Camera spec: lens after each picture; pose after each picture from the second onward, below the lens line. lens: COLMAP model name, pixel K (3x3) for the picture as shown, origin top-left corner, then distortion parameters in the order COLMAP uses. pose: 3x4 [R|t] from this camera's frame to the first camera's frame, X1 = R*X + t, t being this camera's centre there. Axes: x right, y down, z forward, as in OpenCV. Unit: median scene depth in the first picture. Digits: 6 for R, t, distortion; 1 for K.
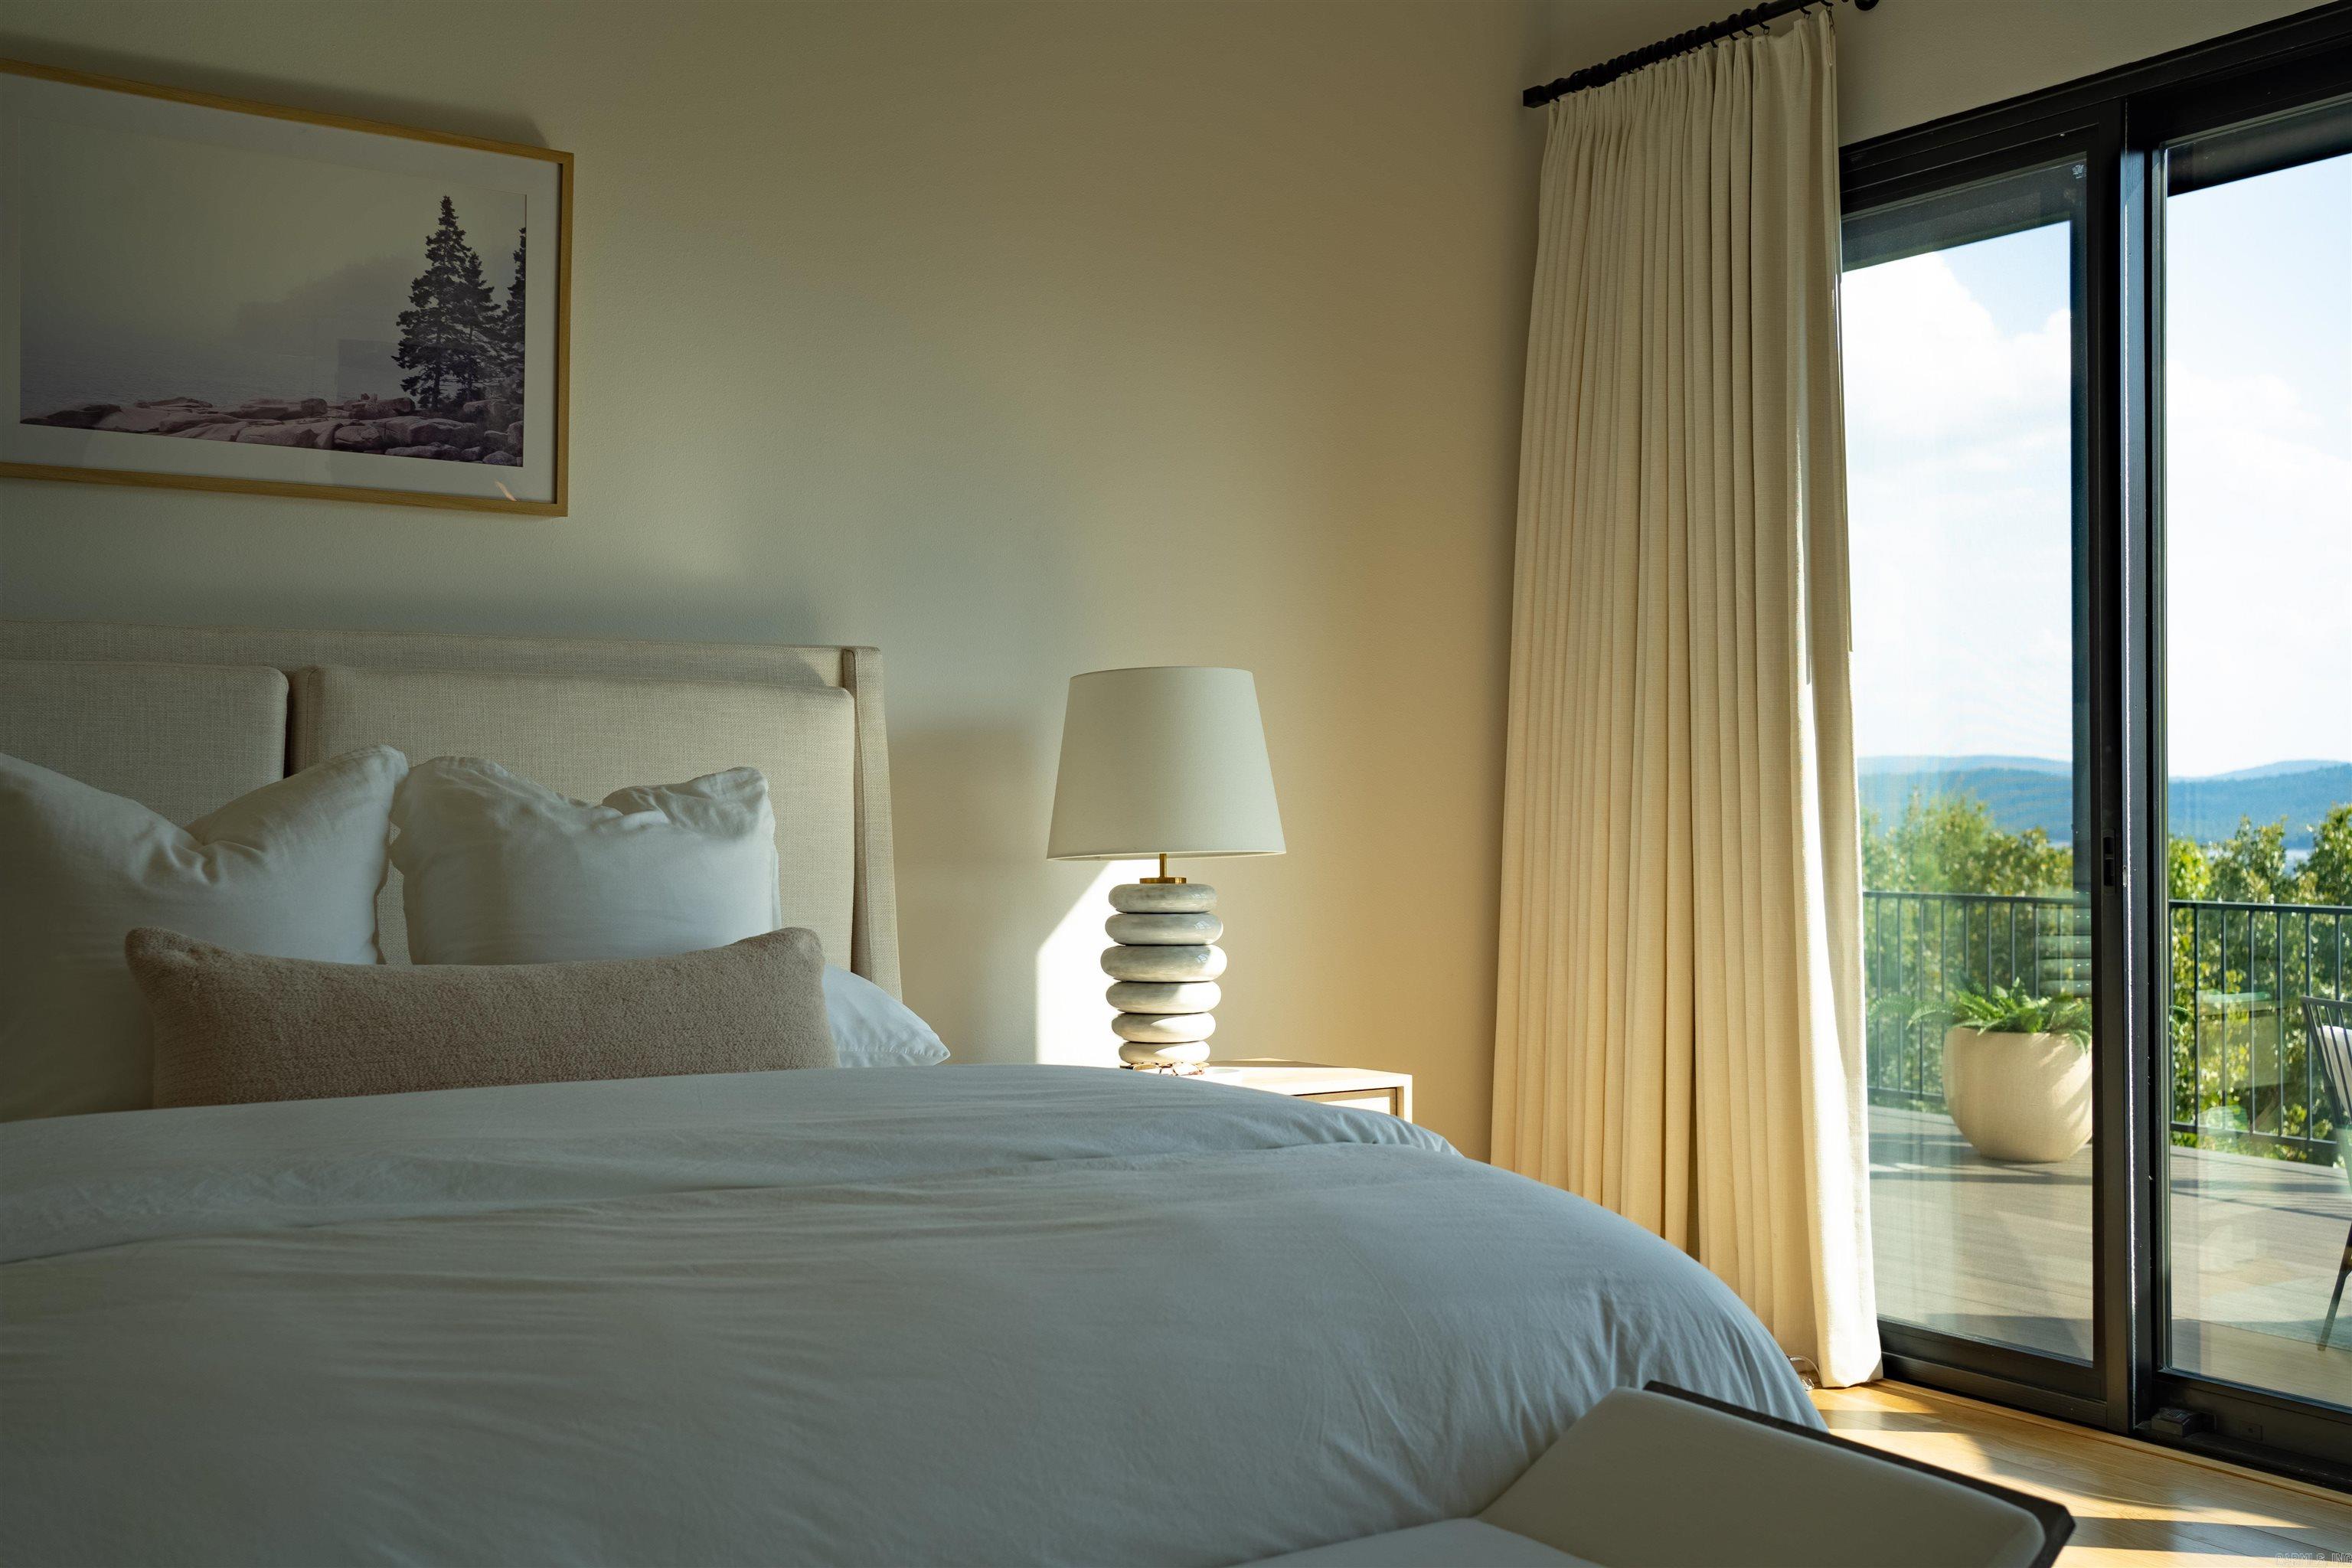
lens RADIAL K [[2445.0, 0, 1176.0], [0, 2445.0, 784.0], [0, 0, 1]] dist [-0.015071, 0.243879]
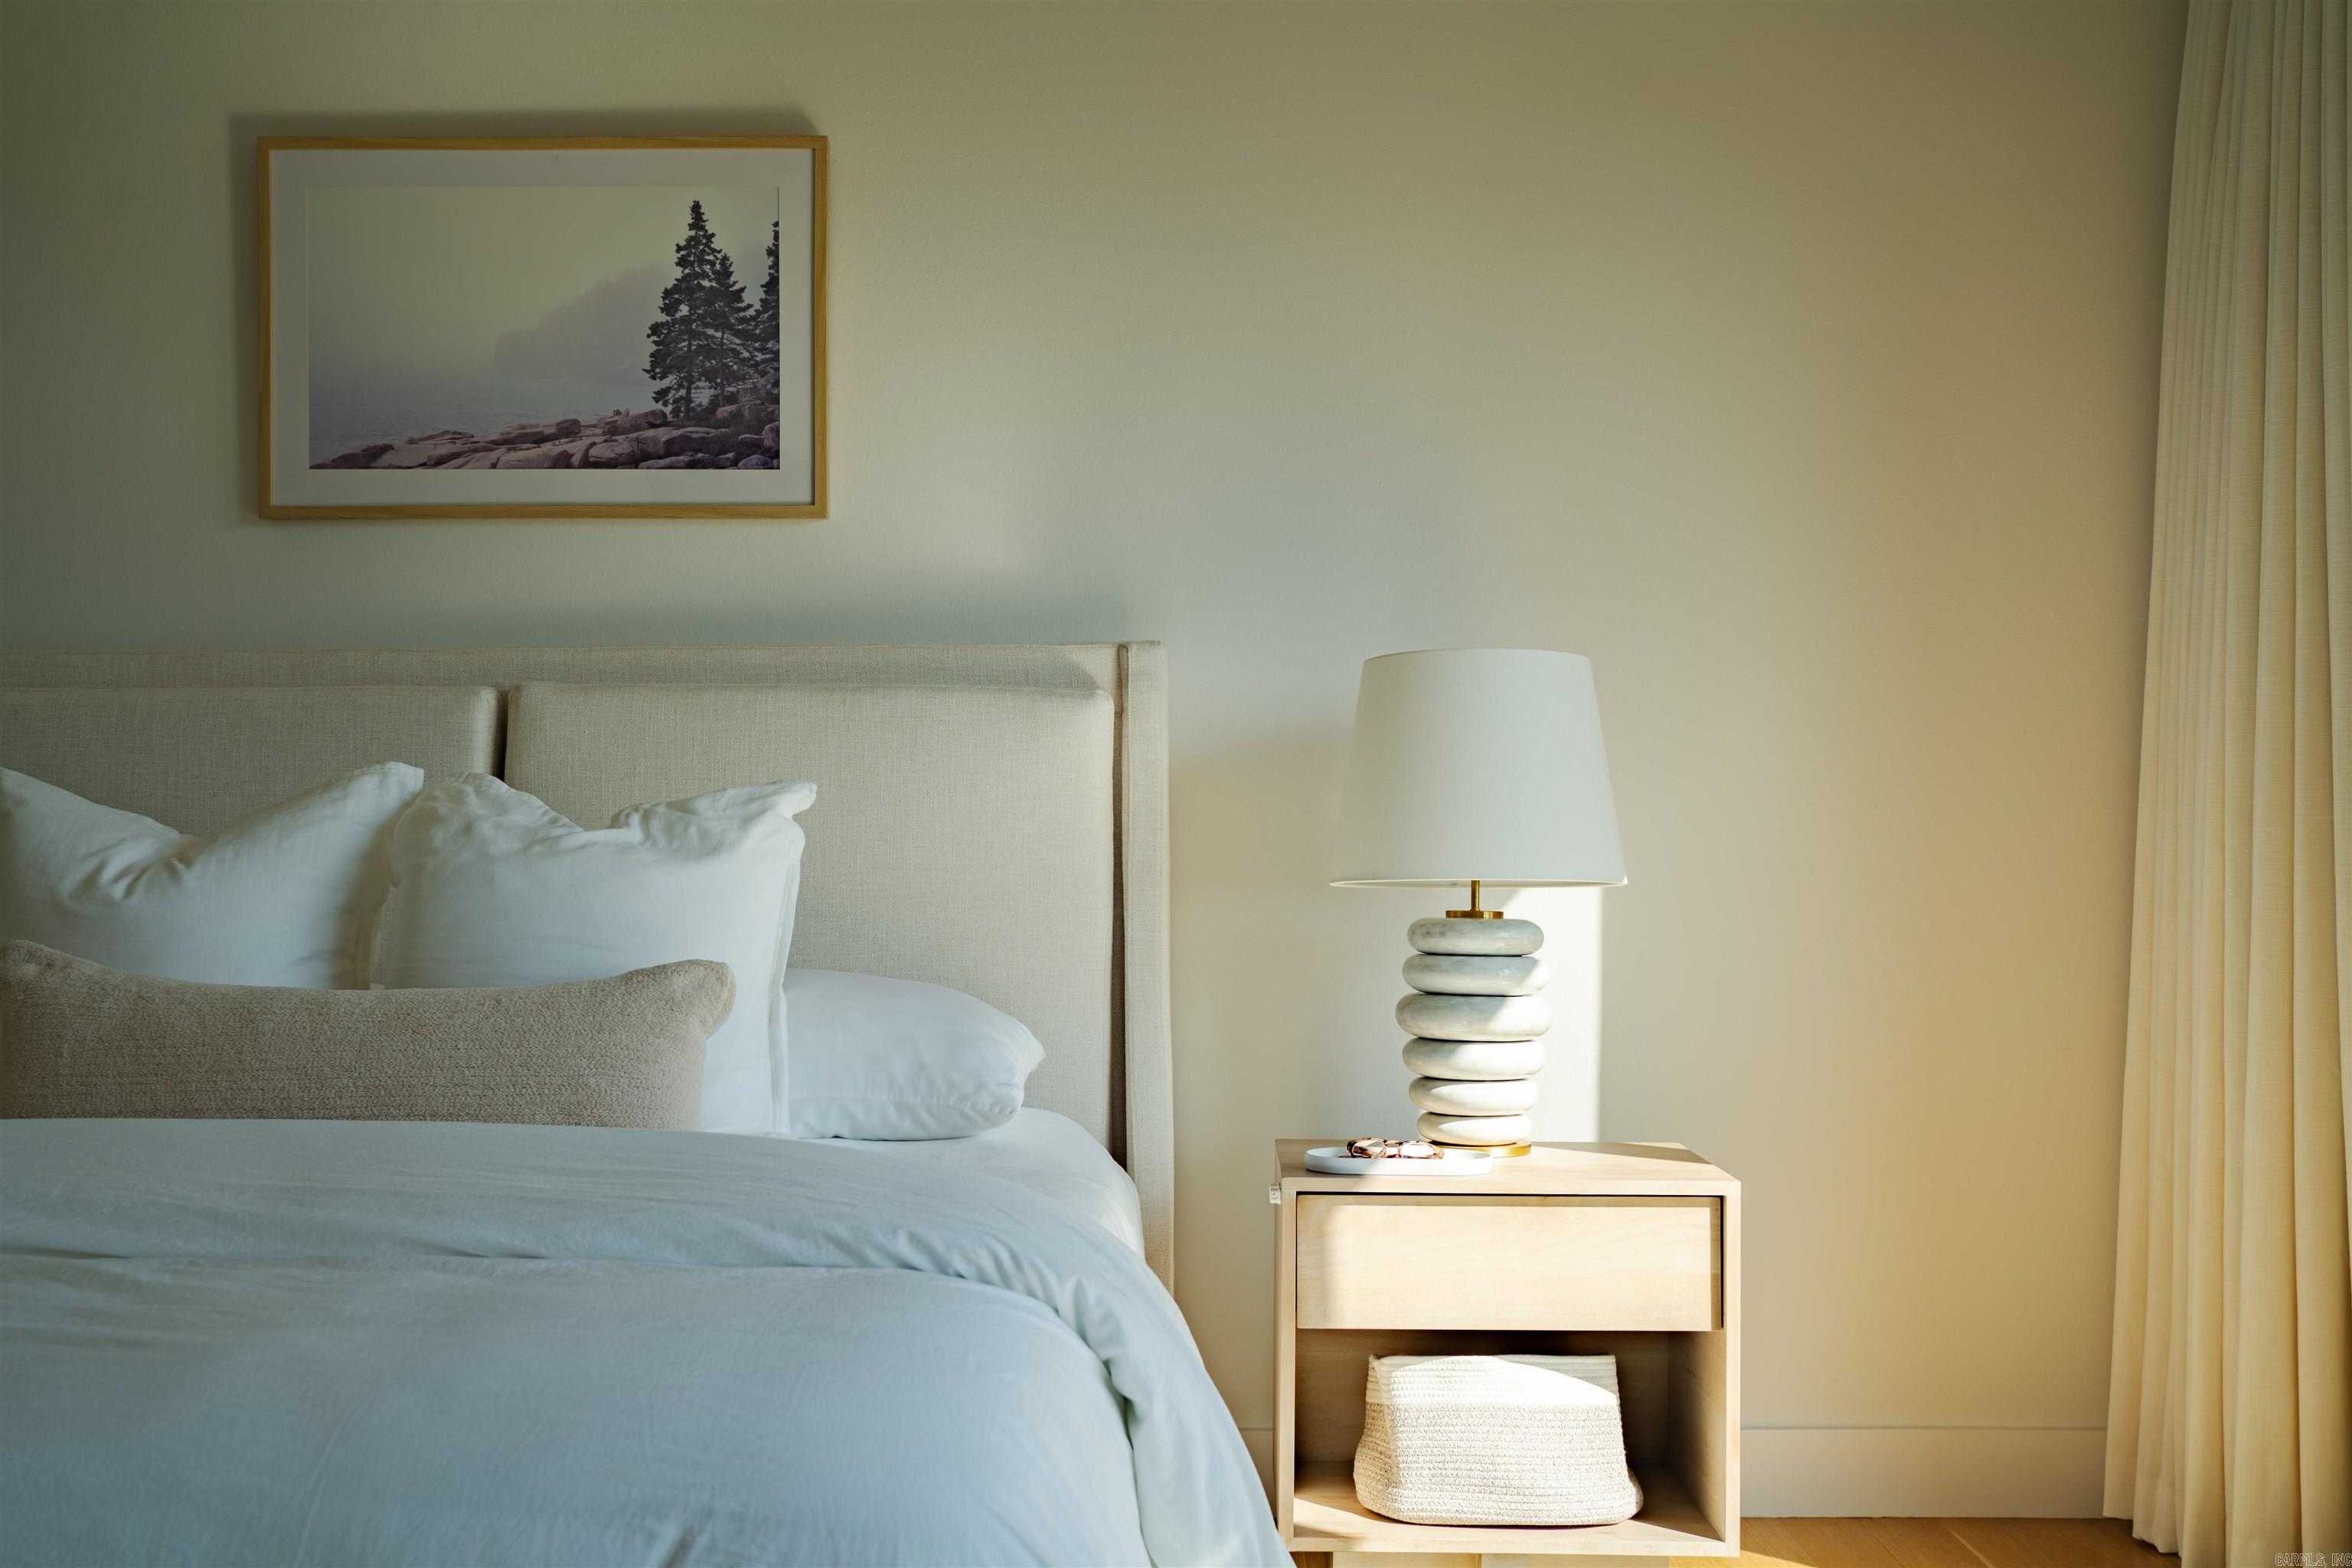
lens RADIAL K [[2445.0, 0, 1176.0], [0, 2445.0, 784.0], [0, 0, 1]] dist [-0.015071, 0.243879]
pose [[0.816010, -0.007485, -0.577989, 0.424020], [0.005666, 0.999972, -0.004951, -0.000198], [0.578010, 0.000765, 0.816029, 0.312318]]
